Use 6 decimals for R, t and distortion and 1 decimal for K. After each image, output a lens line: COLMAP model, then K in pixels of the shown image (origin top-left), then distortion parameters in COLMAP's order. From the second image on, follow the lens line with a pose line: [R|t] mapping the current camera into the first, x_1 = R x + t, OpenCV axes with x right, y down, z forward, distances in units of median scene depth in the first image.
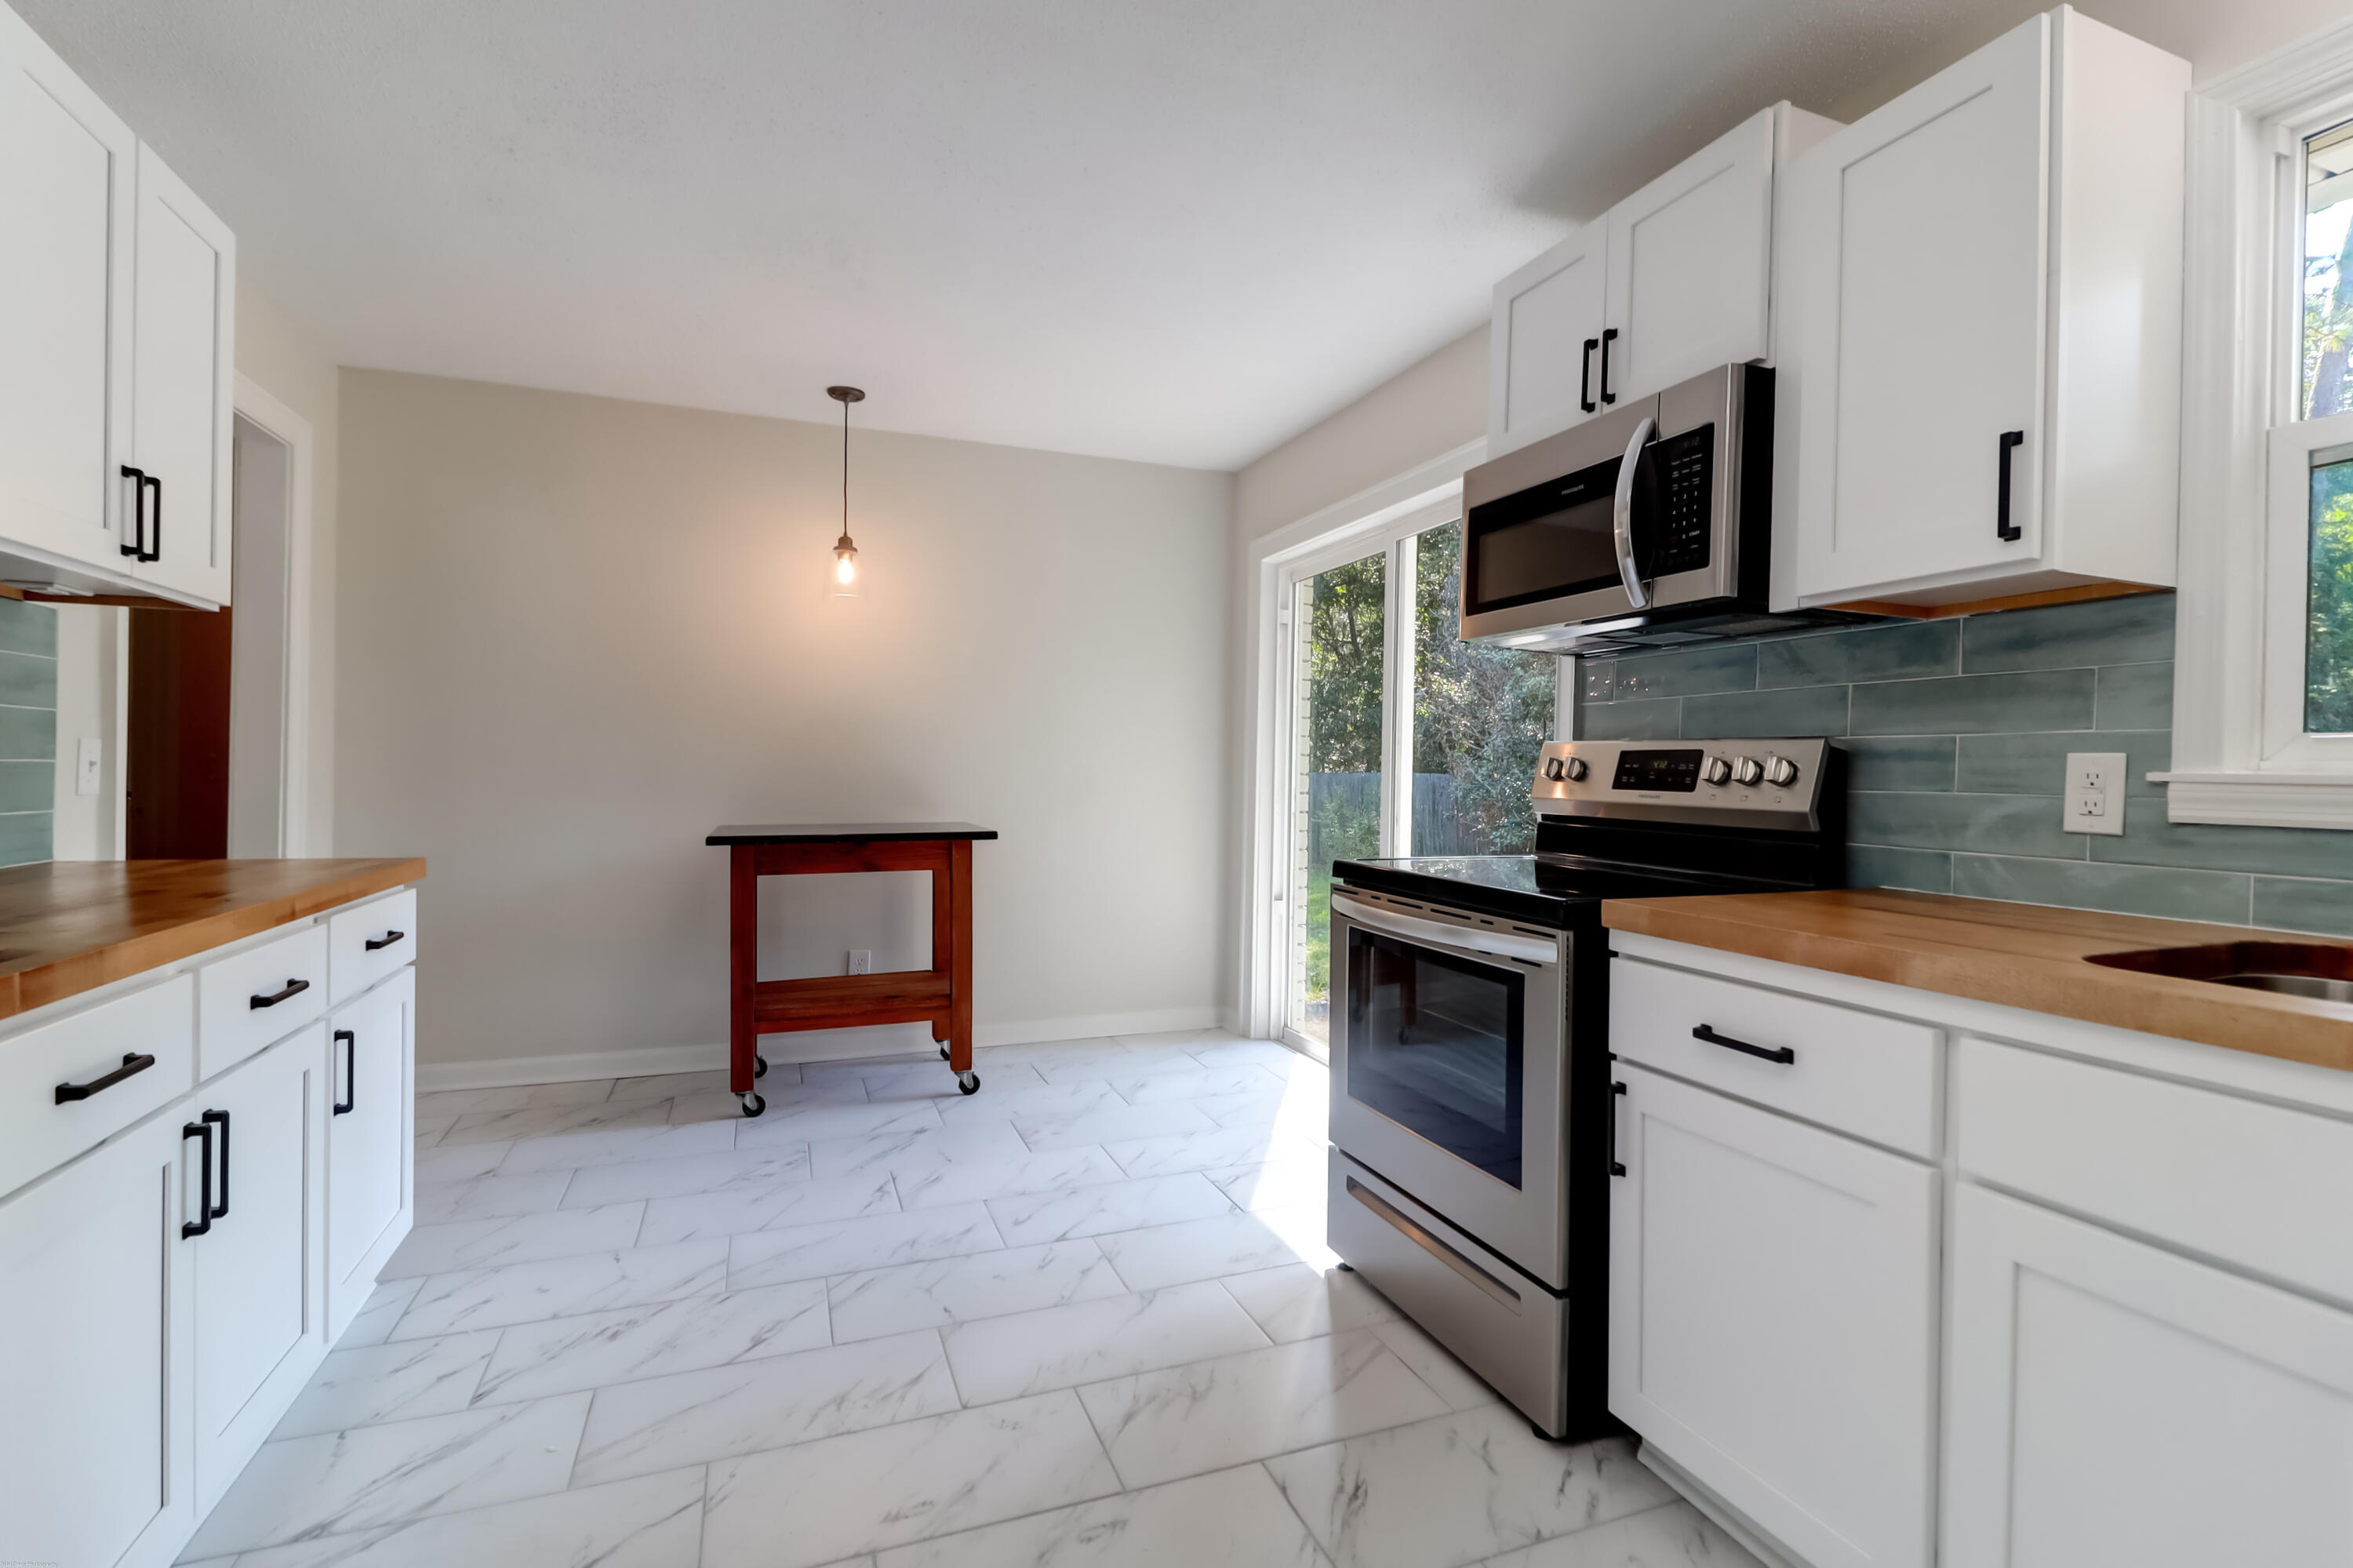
lens RADIAL K [[1077.6, 0, 1182.9], [0, 1077.6, 781.8], [0, 0, 1]] dist [0.015627, -0.000491]
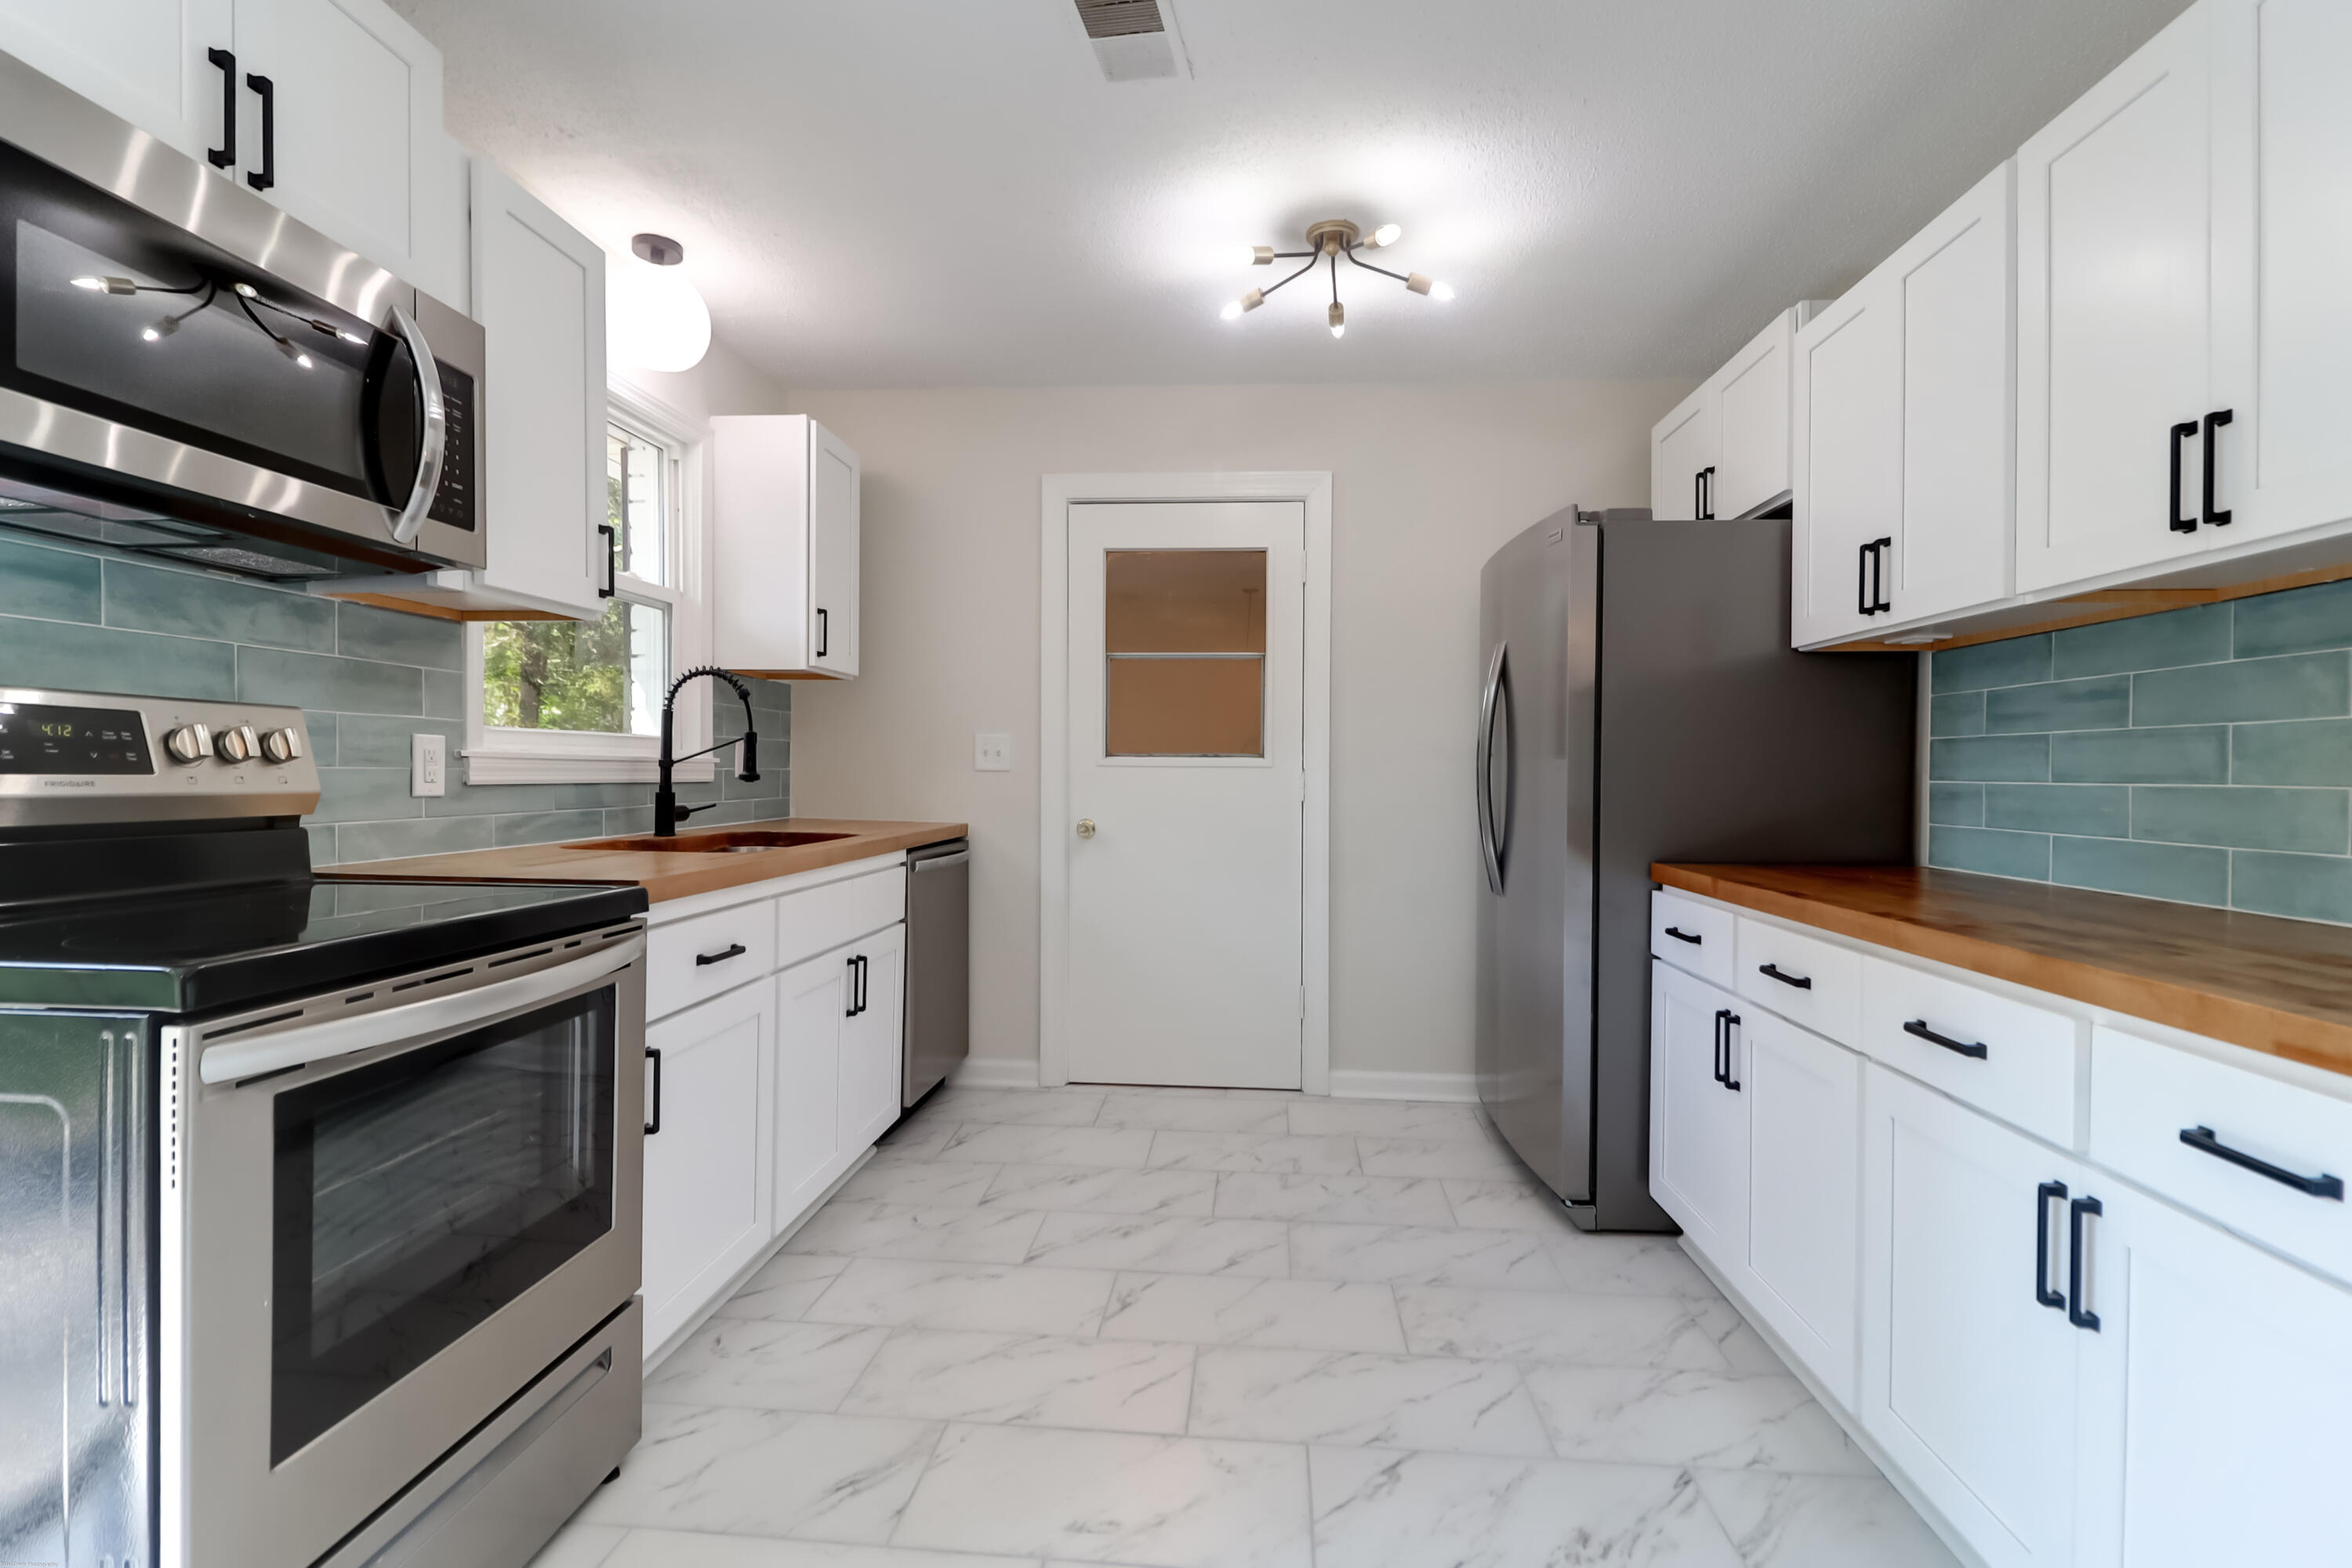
lens RADIAL K [[1070.7, 0, 1172.0], [0, 1070.7, 779.1], [0, 0, 1]] dist [-0.000161, -0.000539]
pose [[-0.900327, -0.023886, 0.434558, -0.471706], [-0.015711, 0.999626, 0.022394, -0.014580], [-0.434930, 0.013335, -0.900366, 1.586858]]
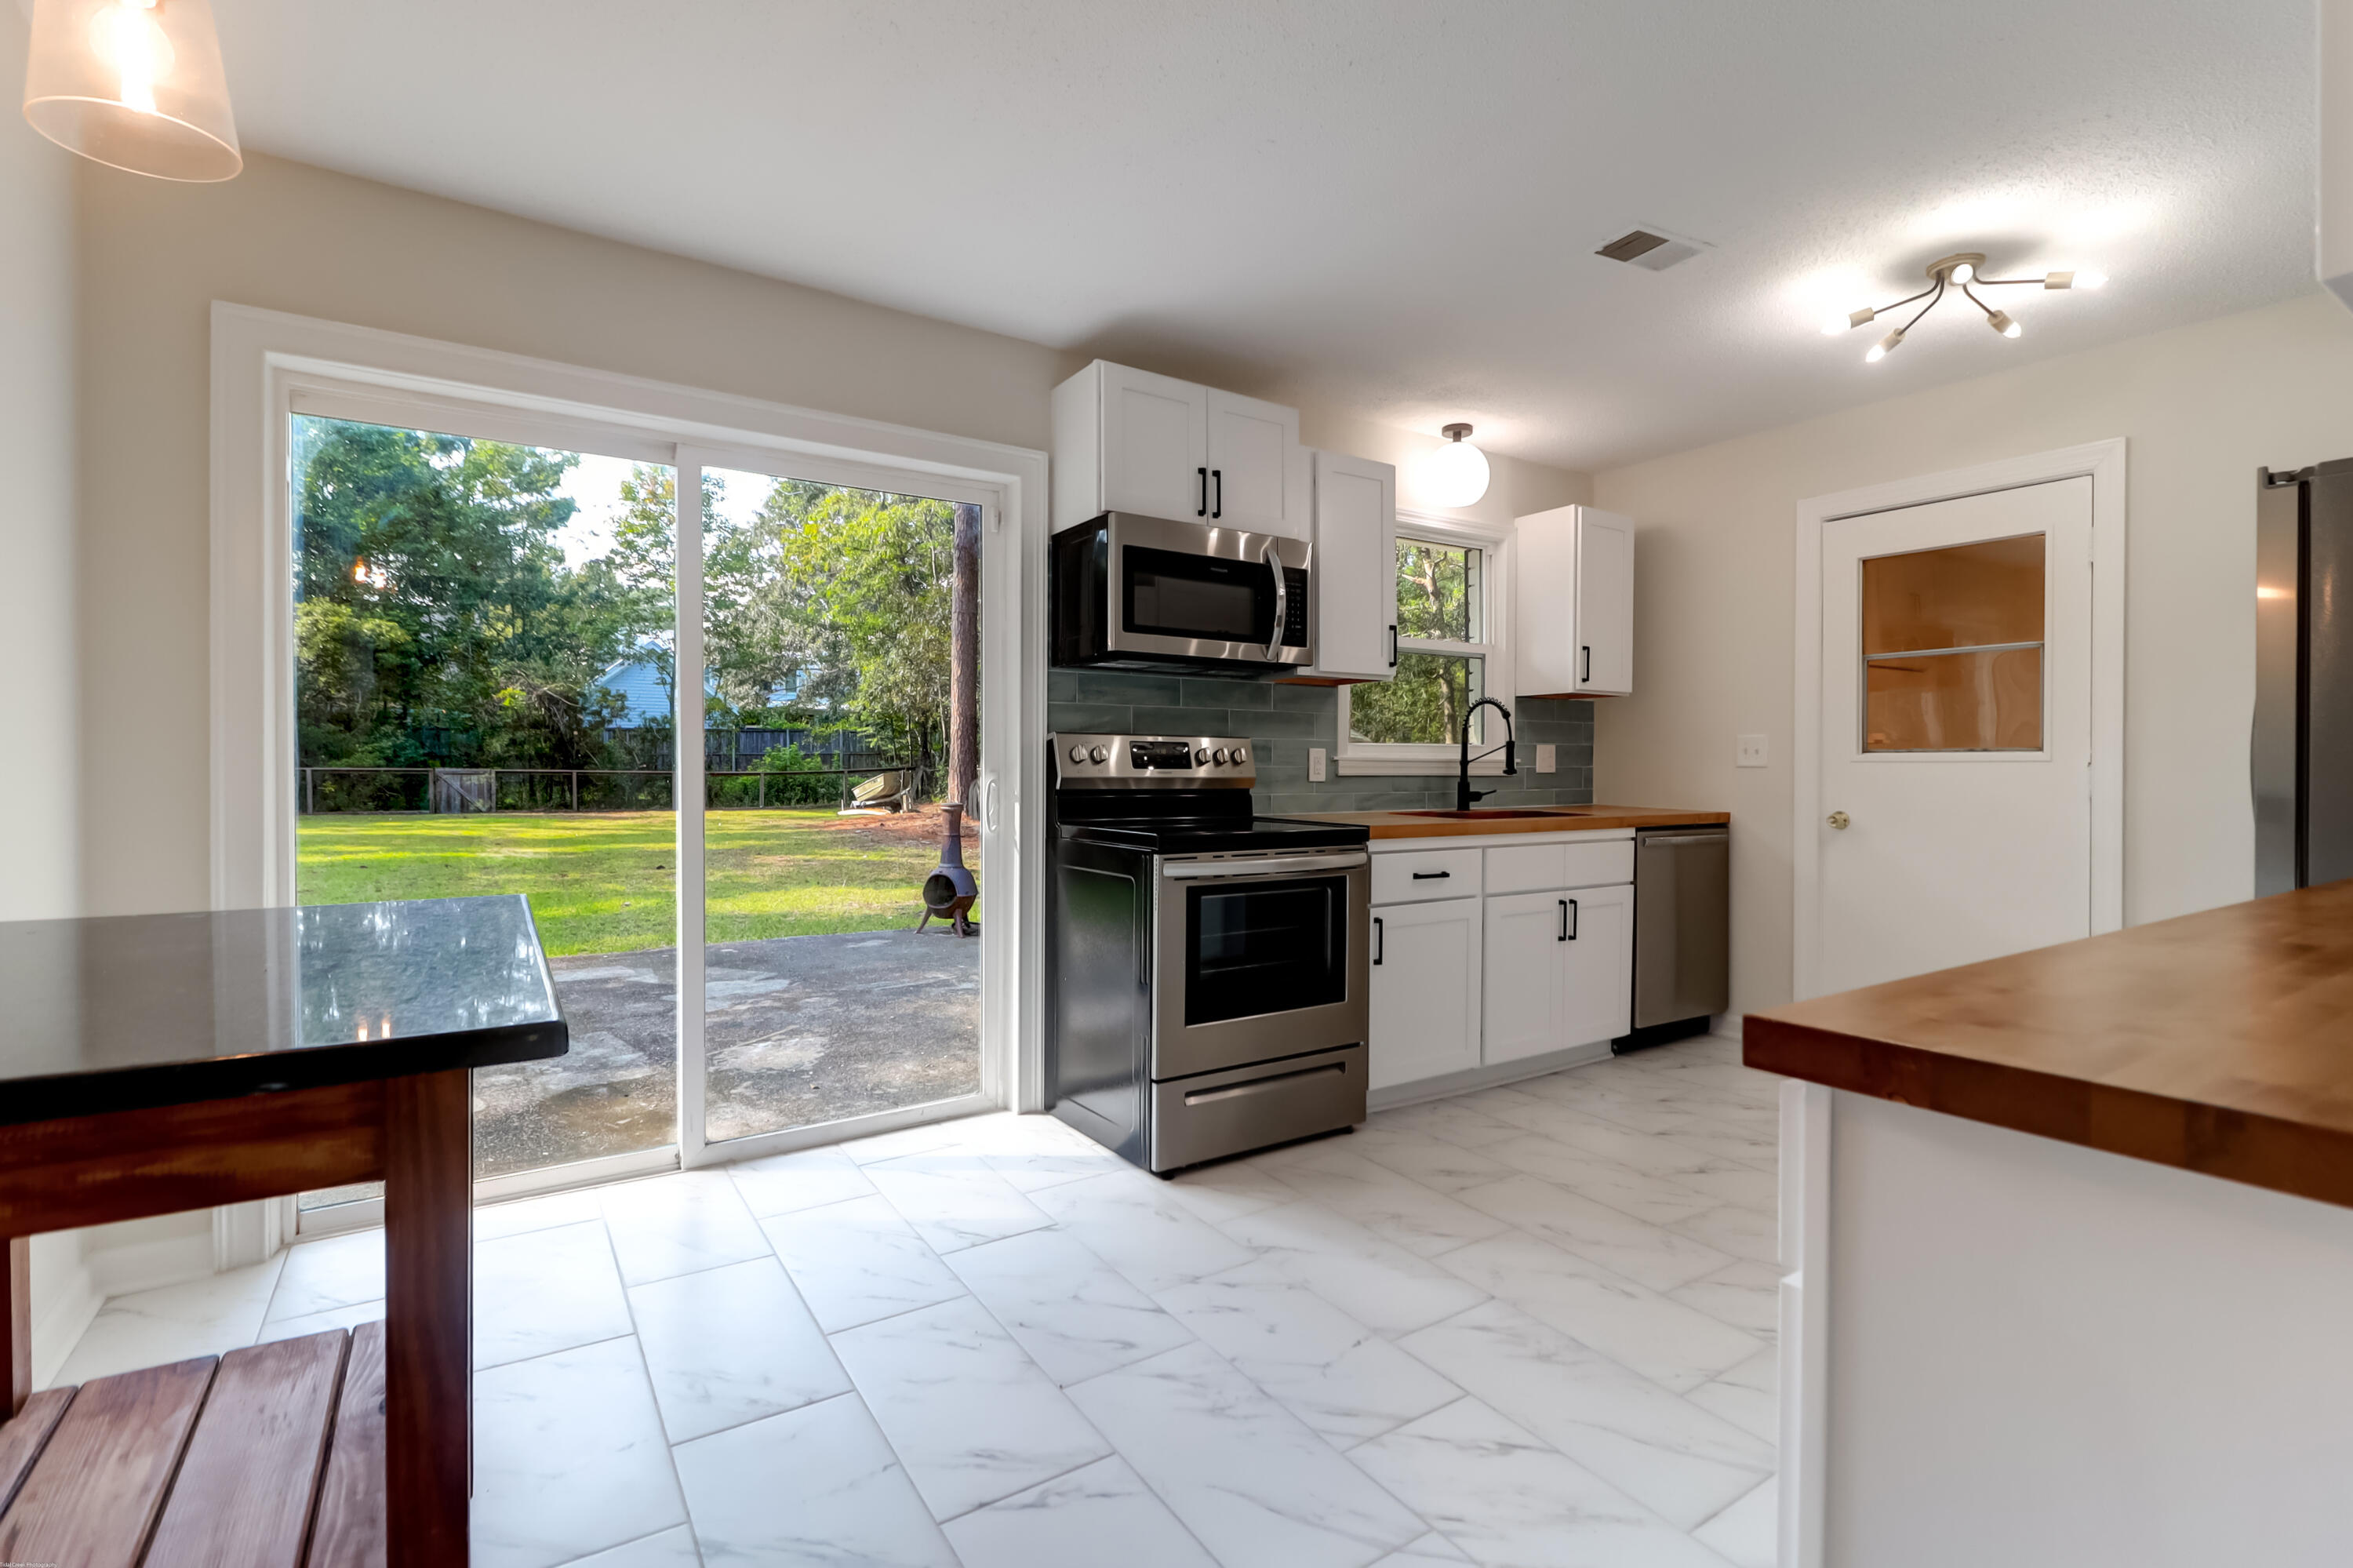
lens RADIAL K [[1077.6, 0, 1182.9], [0, 1077.6, 781.8], [0, 0, 1]] dist [0.015627, -0.000491]
pose [[-0.210863, -0.028604, 0.977097, -1.301430], [0.004597, 0.999532, 0.030253, -0.023533], [-0.977505, 0.010871, -0.210633, 1.614471]]
